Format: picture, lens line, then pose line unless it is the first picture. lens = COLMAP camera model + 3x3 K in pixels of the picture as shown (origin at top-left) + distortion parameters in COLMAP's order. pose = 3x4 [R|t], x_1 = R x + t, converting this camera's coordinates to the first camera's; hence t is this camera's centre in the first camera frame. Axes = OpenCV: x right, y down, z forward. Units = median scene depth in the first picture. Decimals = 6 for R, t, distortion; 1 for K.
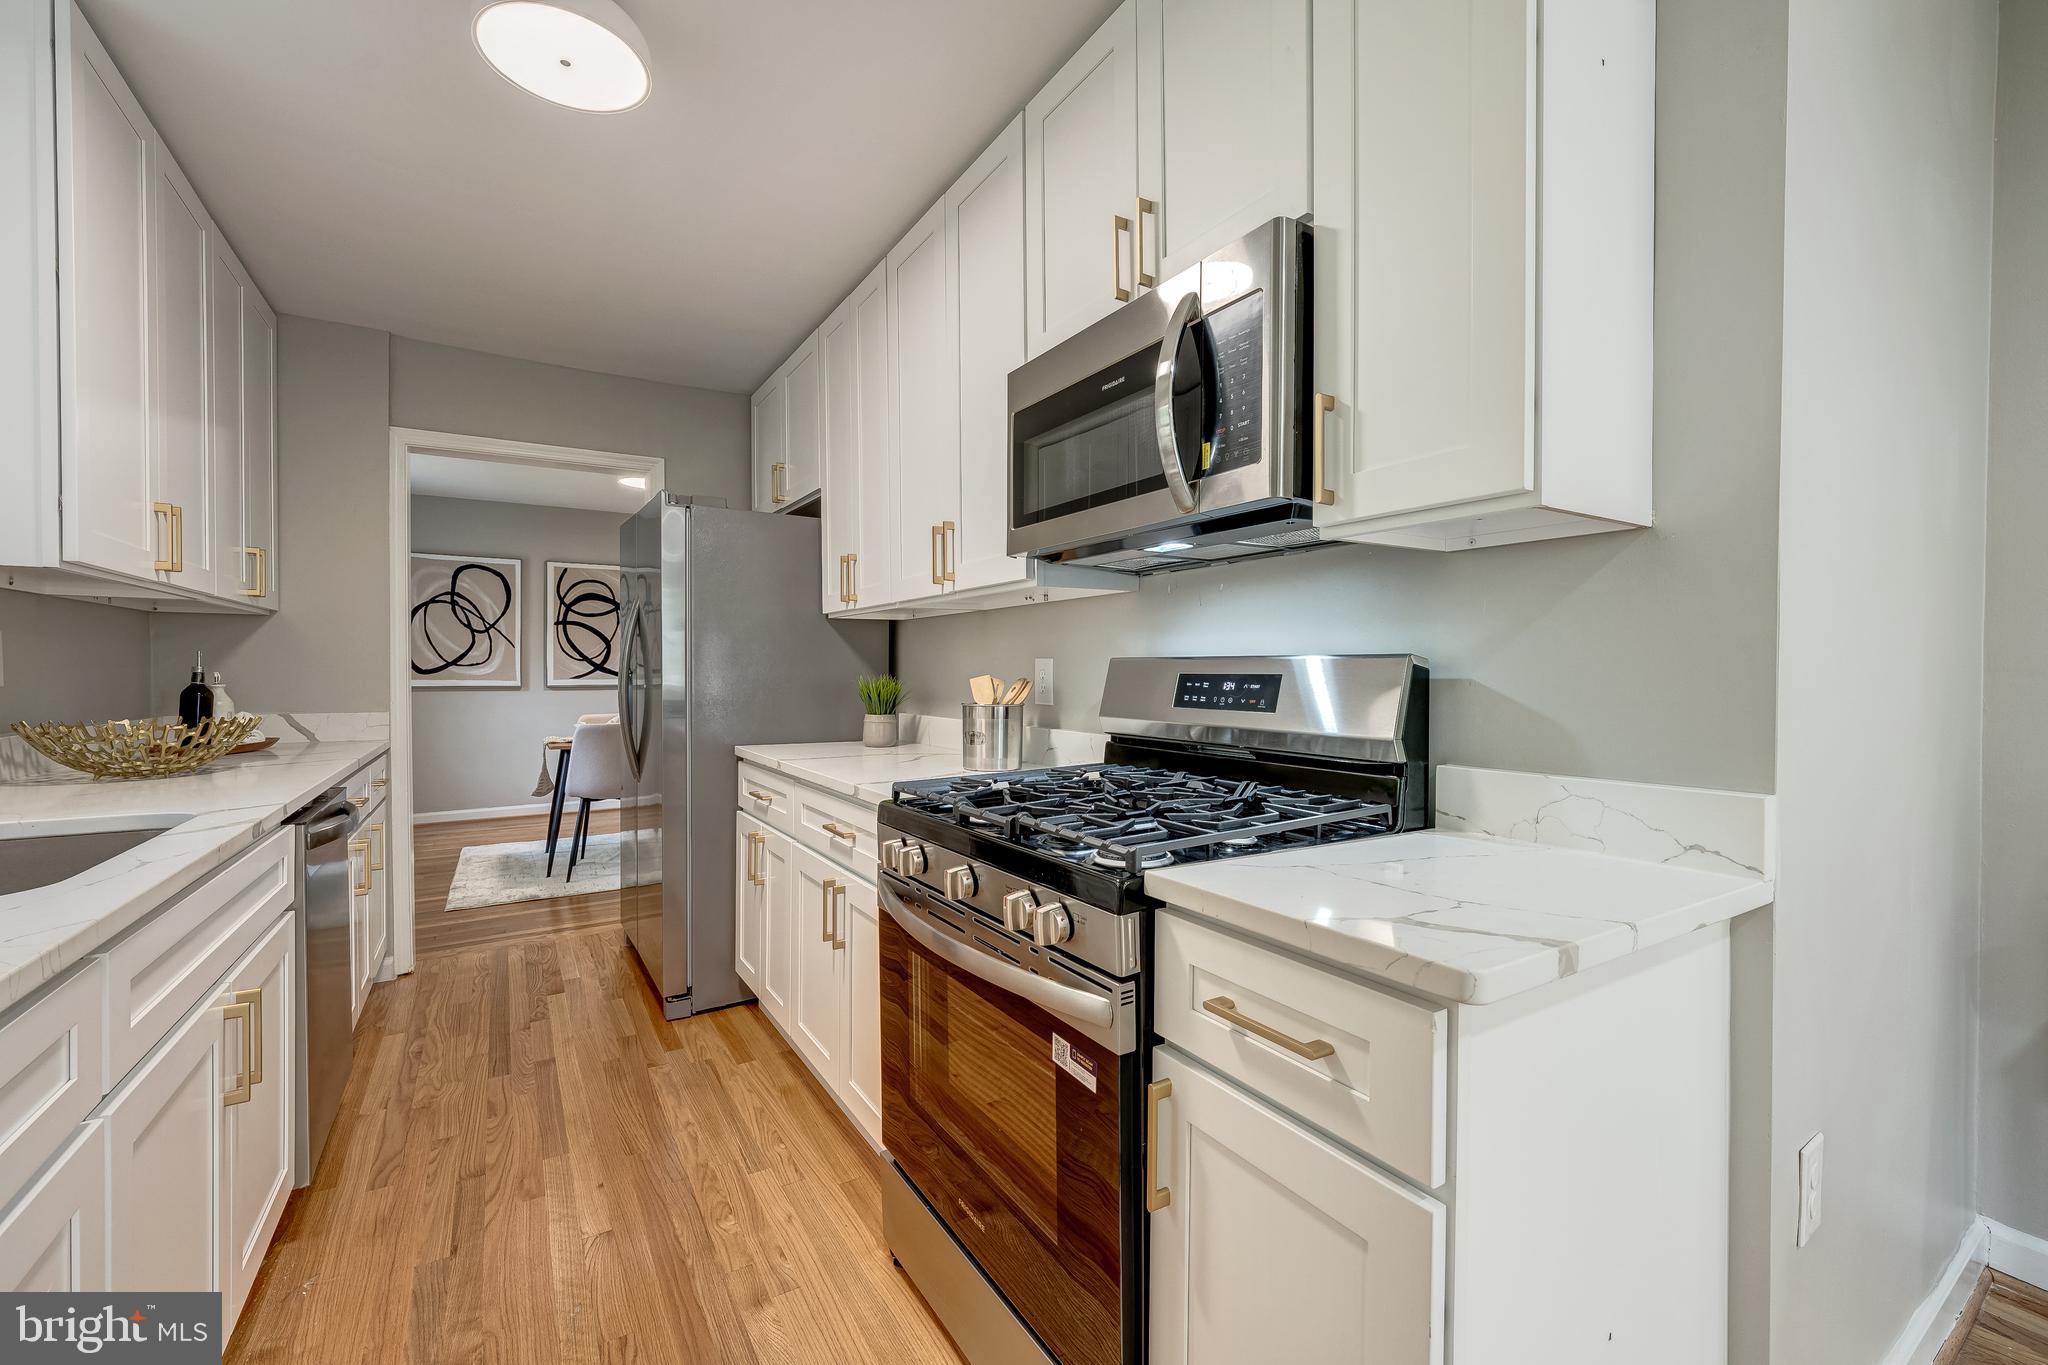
lens RADIAL K [[836.3, 0, 1022.2], [0, 836.3, 675.8], [0, 0, 1]] dist [0.000046, 0.000016]
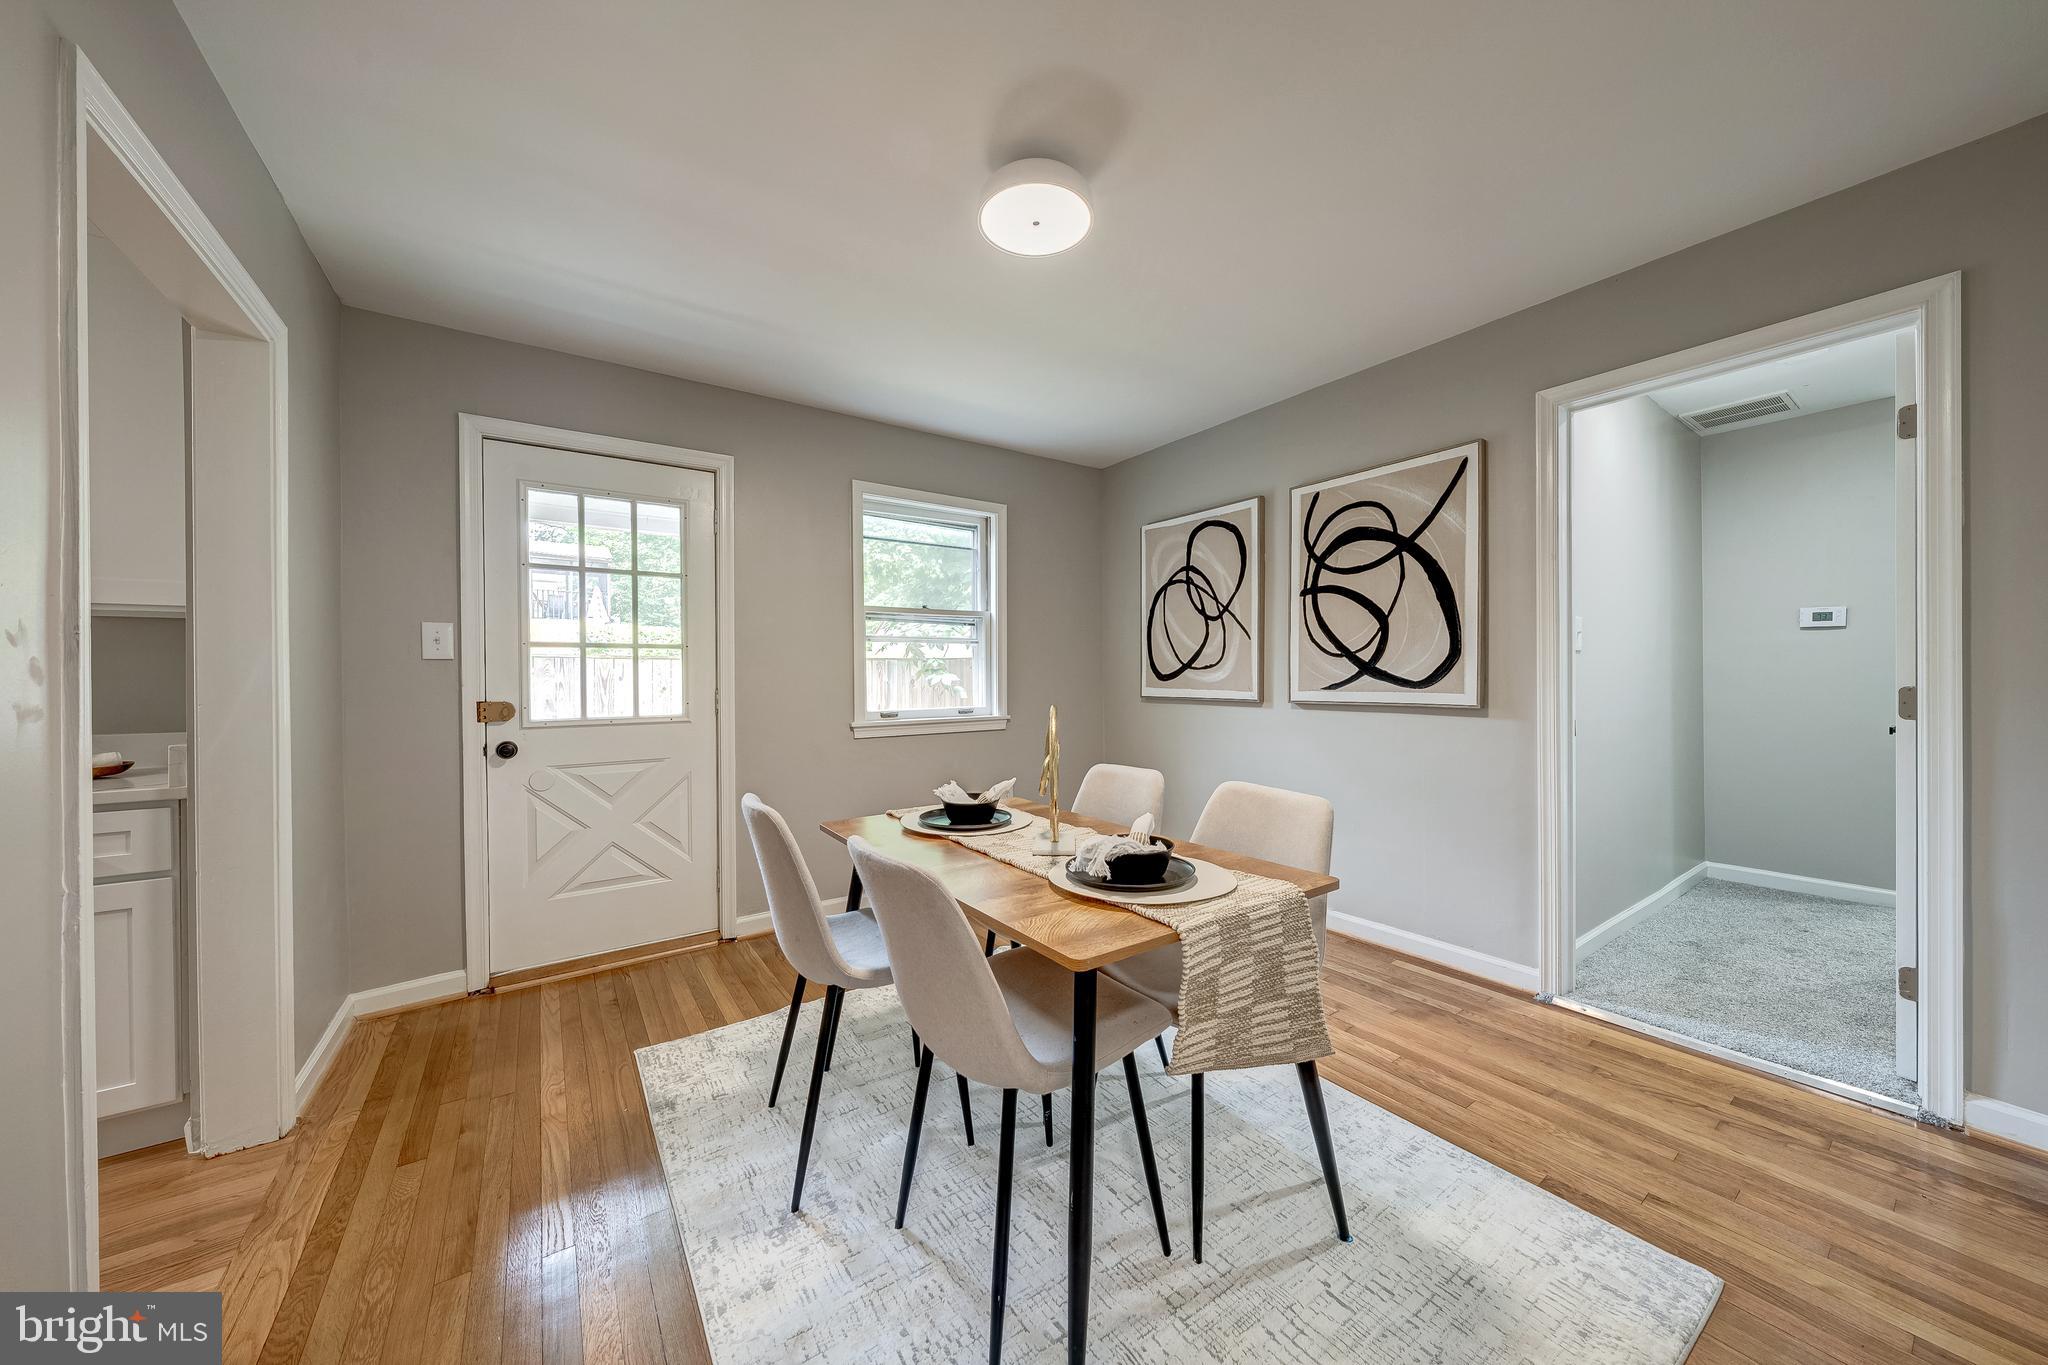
lens RADIAL K [[691.1, 0, 1025.6], [0, 691.1, 678.7], [0, 0, 1]] dist [0.000272, -0.000004]
pose [[0.049109, -0.003046, -0.998789, -0.095426], [-0.007638, 0.999965, -0.003425, -0.000823], [0.998764, 0.007797, 0.049084, 0.809410]]
